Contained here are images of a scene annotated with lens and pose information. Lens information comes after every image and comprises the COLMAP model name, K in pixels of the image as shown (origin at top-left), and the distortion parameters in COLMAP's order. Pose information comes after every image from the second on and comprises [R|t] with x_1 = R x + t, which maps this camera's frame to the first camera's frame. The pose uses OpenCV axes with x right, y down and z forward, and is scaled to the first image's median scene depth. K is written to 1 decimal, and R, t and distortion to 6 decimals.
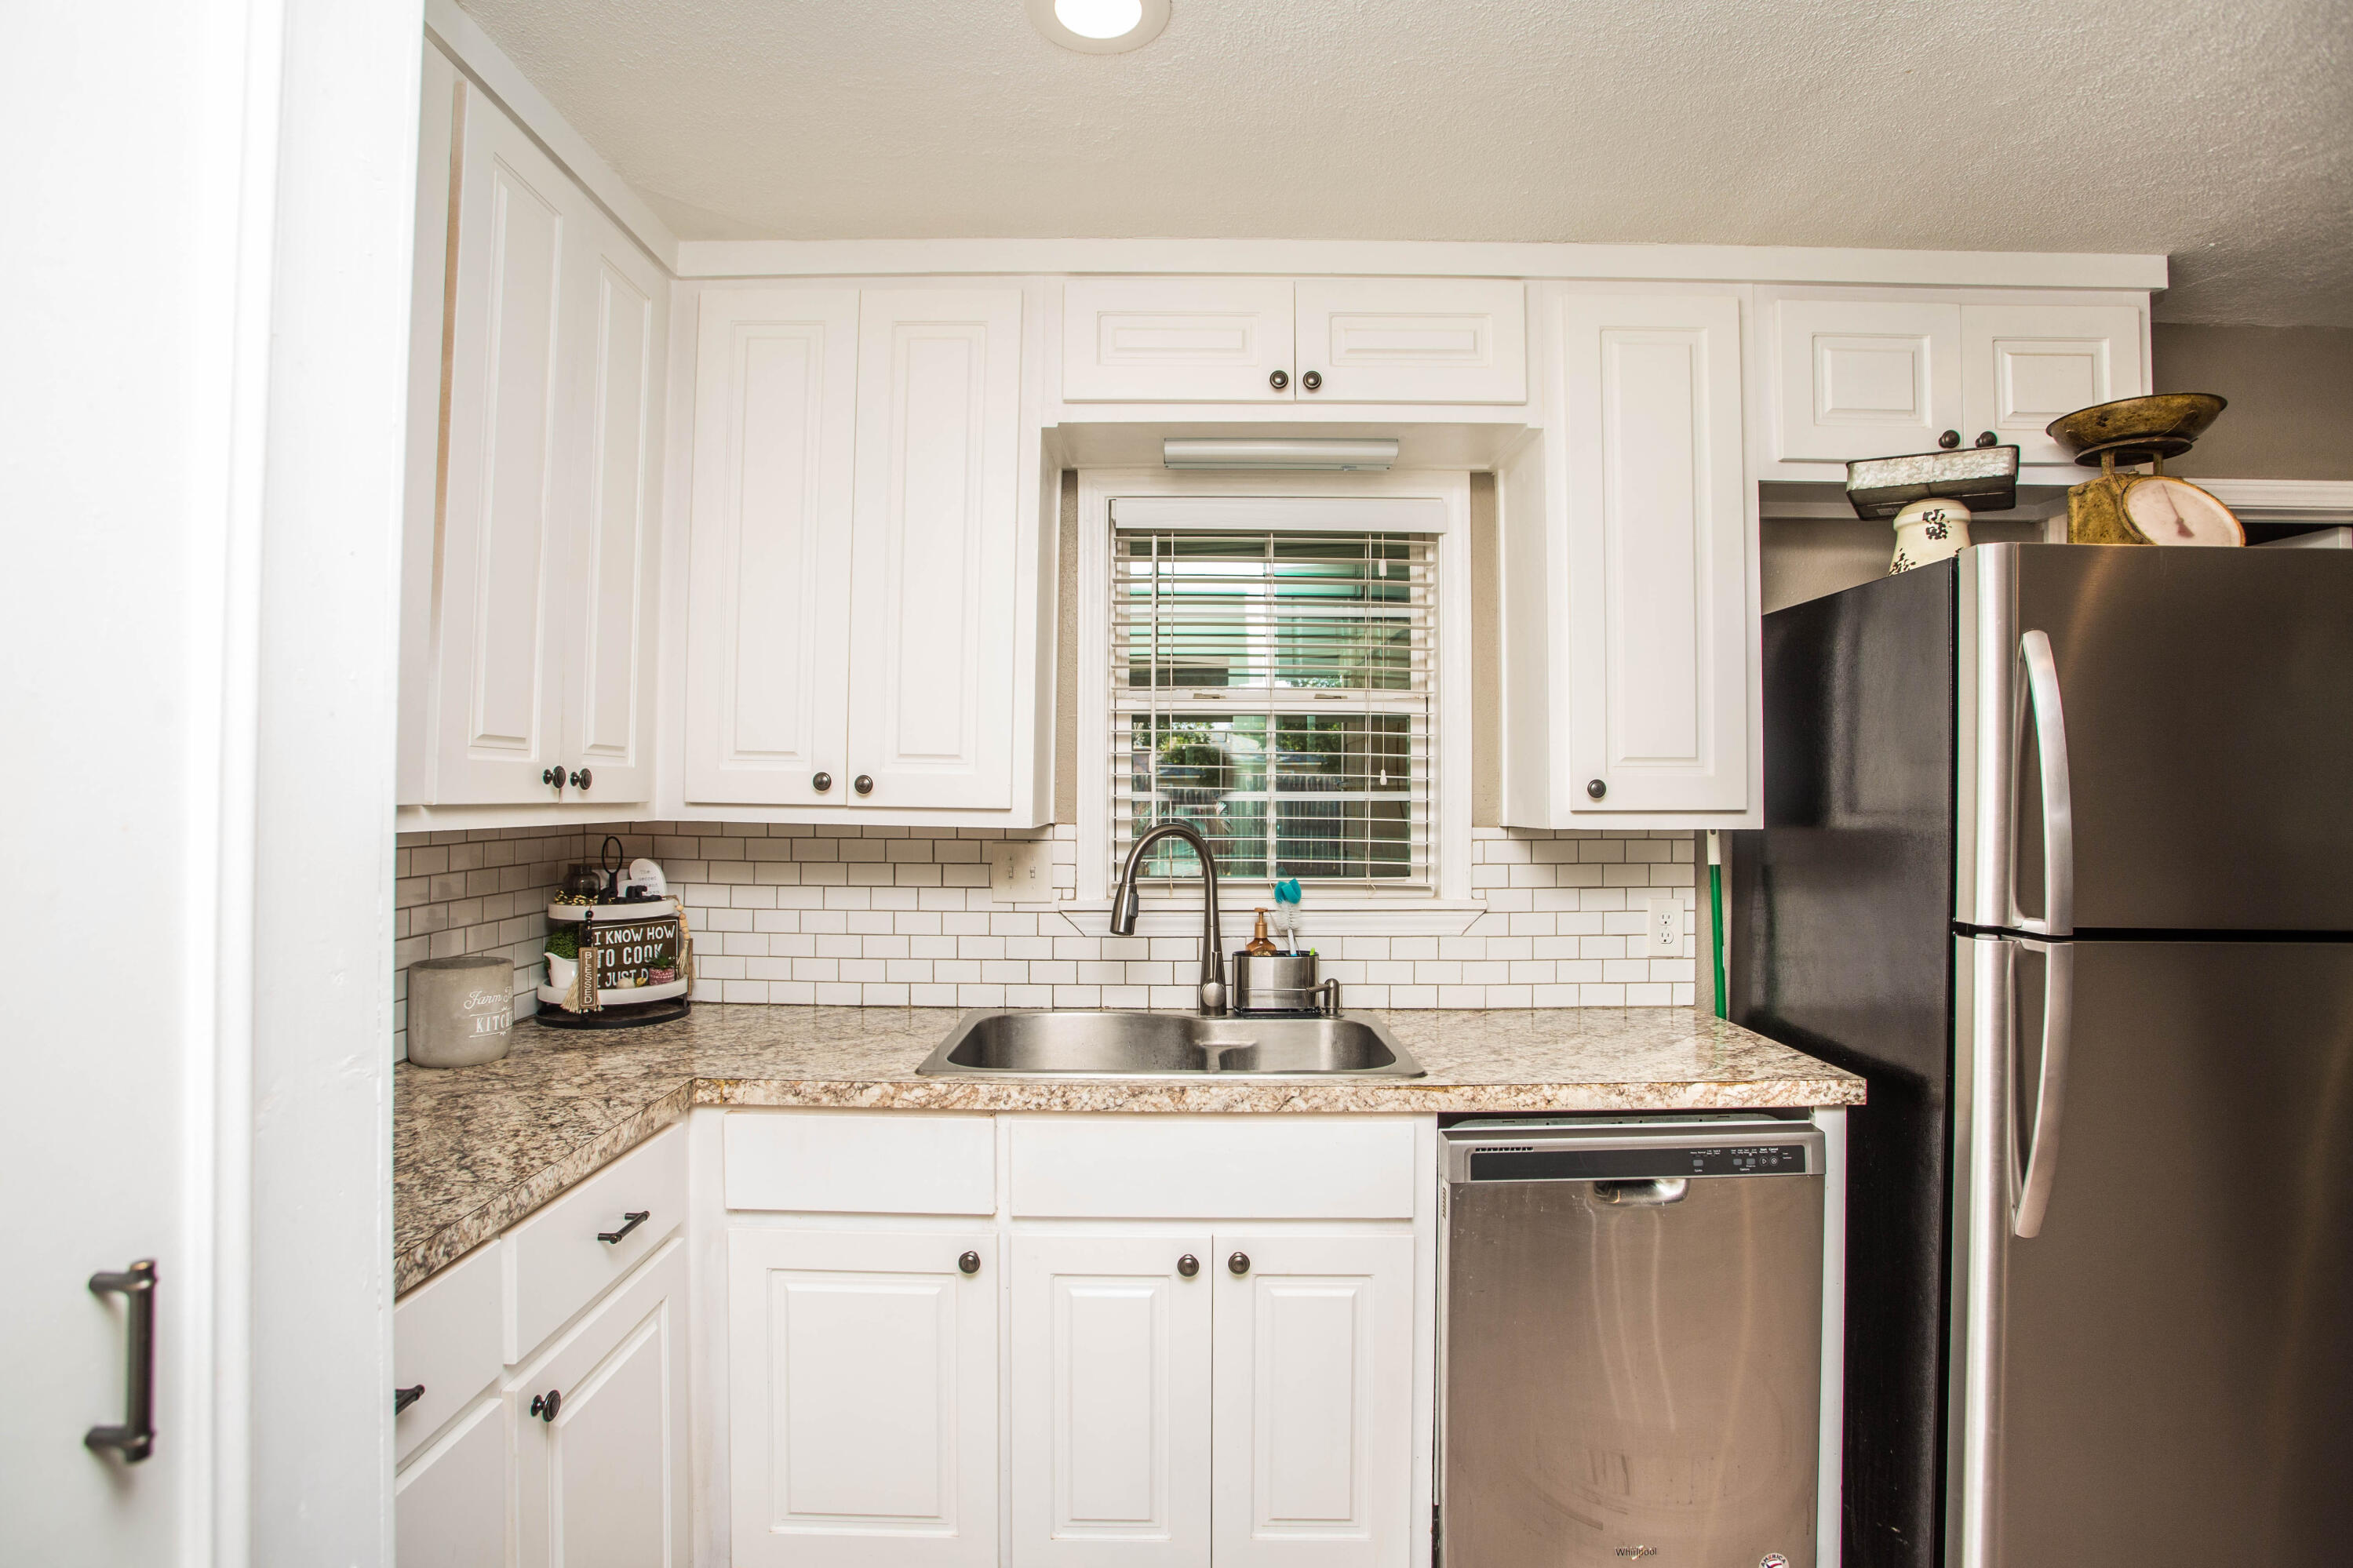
lens RADIAL K [[1144.9, 0, 1158.4], [0, 1144.9, 780.8], [0, 0, 1]] dist [-0.066588, 0.024009]
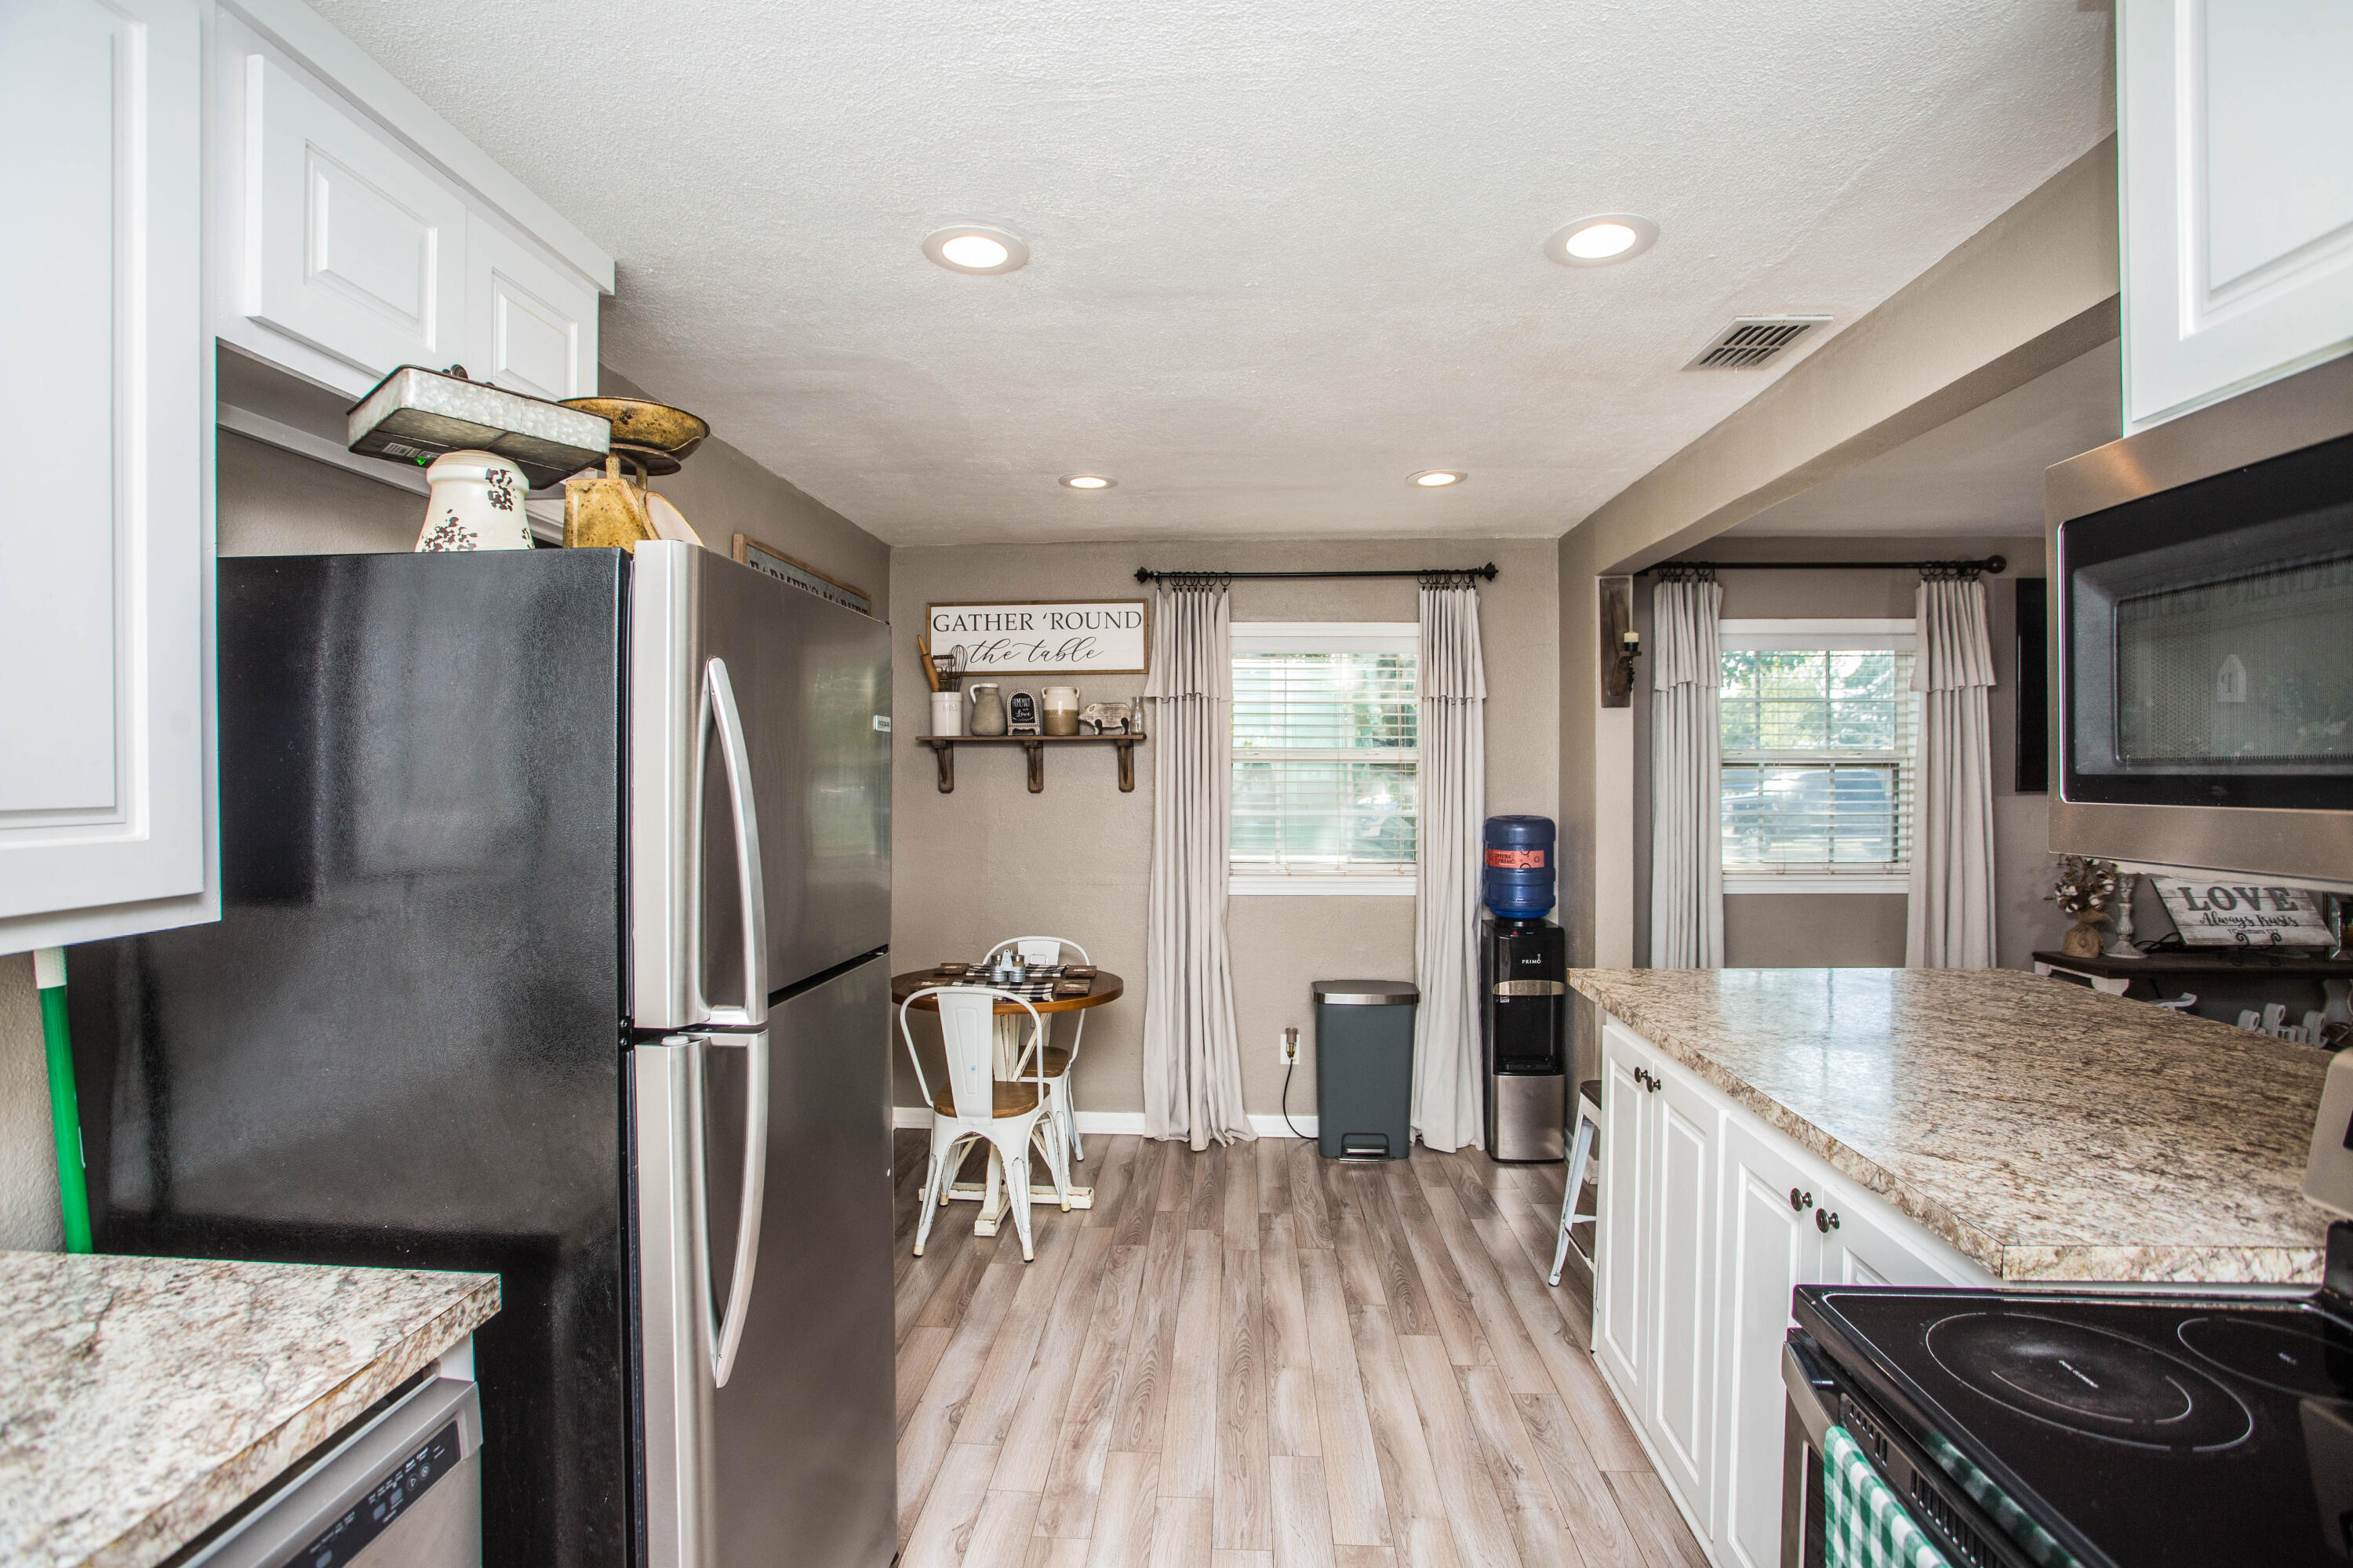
lens RADIAL K [[1145.1, 0, 1188.8], [0, 1145.1, 784.2], [0, 0, 1]] dist [-0.066588, 0.024009]
pose [[0.058773, -0.013361, 0.998182, -0.025174], [-0.003216, 0.999903, 0.013573, -0.048002], [-0.998266, -0.004008, 0.058725, 0.532926]]
